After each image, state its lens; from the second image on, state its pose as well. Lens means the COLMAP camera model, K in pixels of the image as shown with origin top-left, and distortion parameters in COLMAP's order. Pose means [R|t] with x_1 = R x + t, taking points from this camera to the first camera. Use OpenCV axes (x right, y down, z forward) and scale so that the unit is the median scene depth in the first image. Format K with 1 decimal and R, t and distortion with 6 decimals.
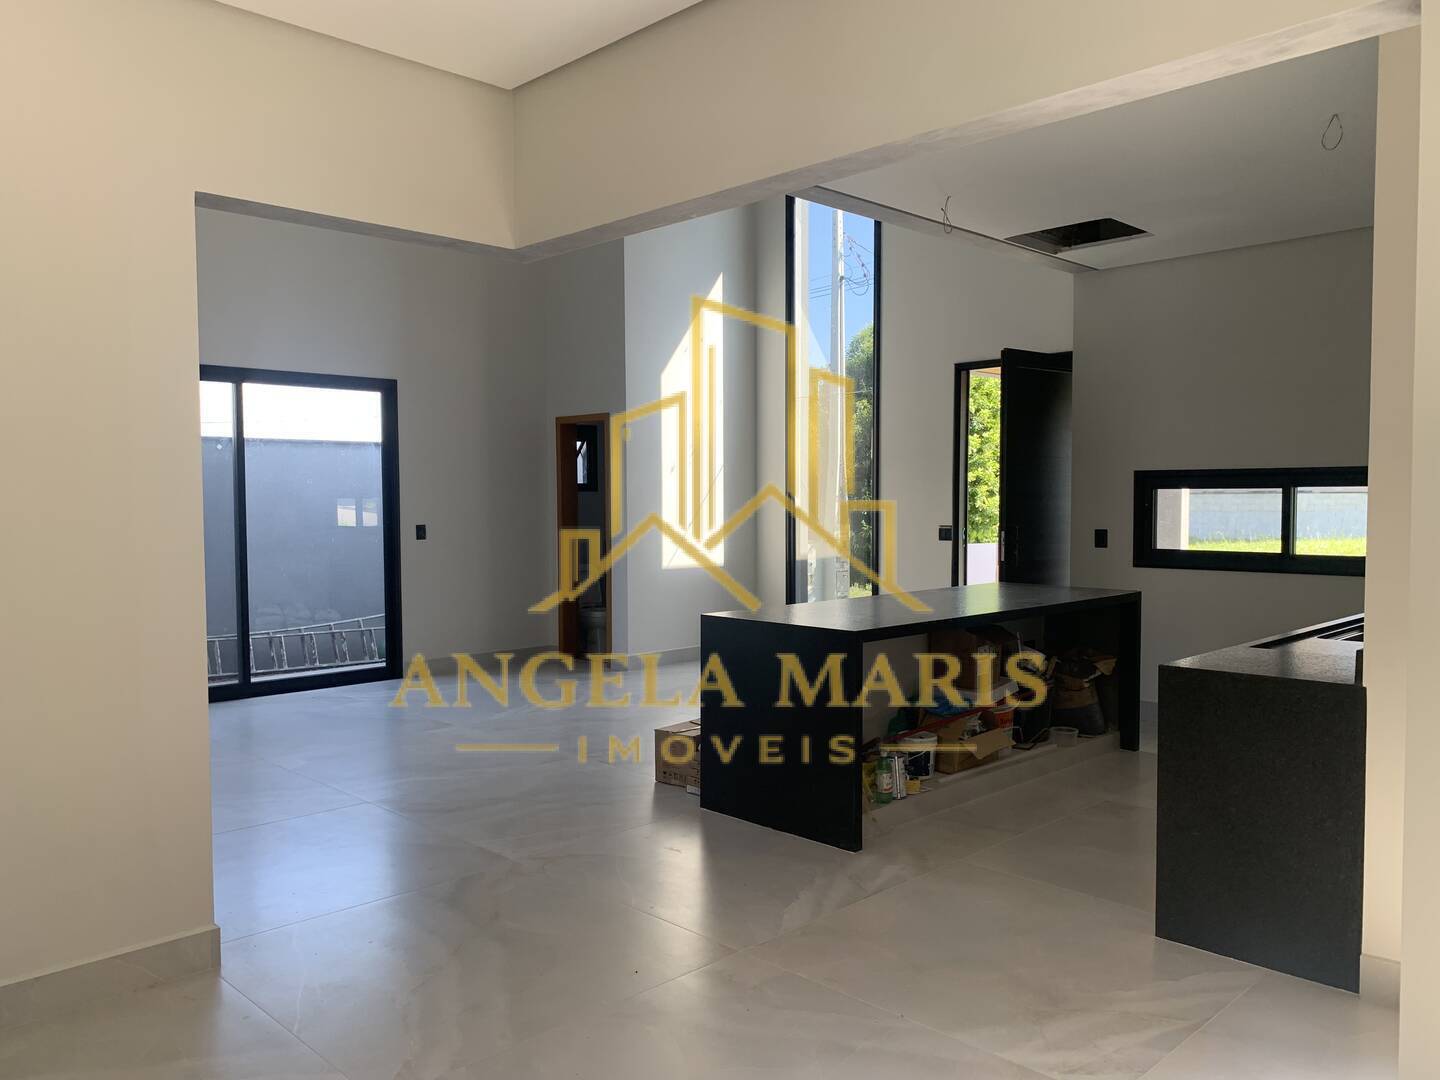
lens RADIAL K [[1107.7, 0, 720.0], [0, 1107.7, 540.0], [0, 0, 1]] dist [0.043348, -0.009093]
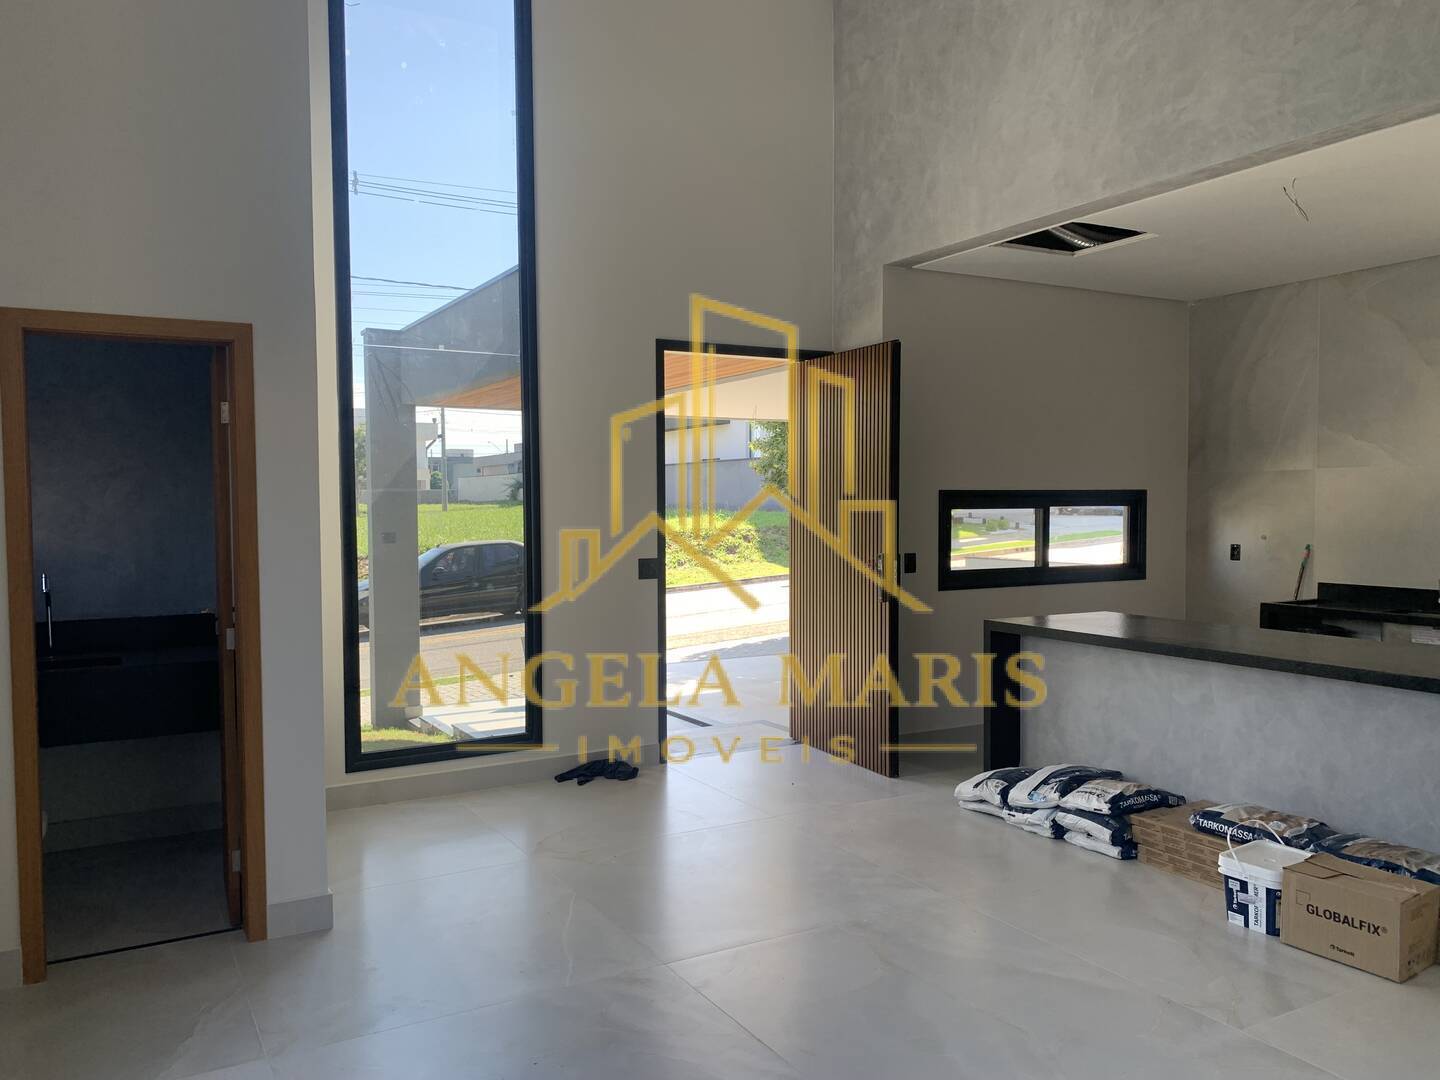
lens RADIAL K [[1111.2, 0, 725.2], [0, 1111.2, 547.7], [0, 0, 1]] dist [0.048289, -0.007133]
pose [[0.253409, -0.037870, 0.966618, -0.620187], [0.046576, 0.998552, 0.026911, -0.048287], [-0.966237, 0.038202, 0.254806, 0.966603]]
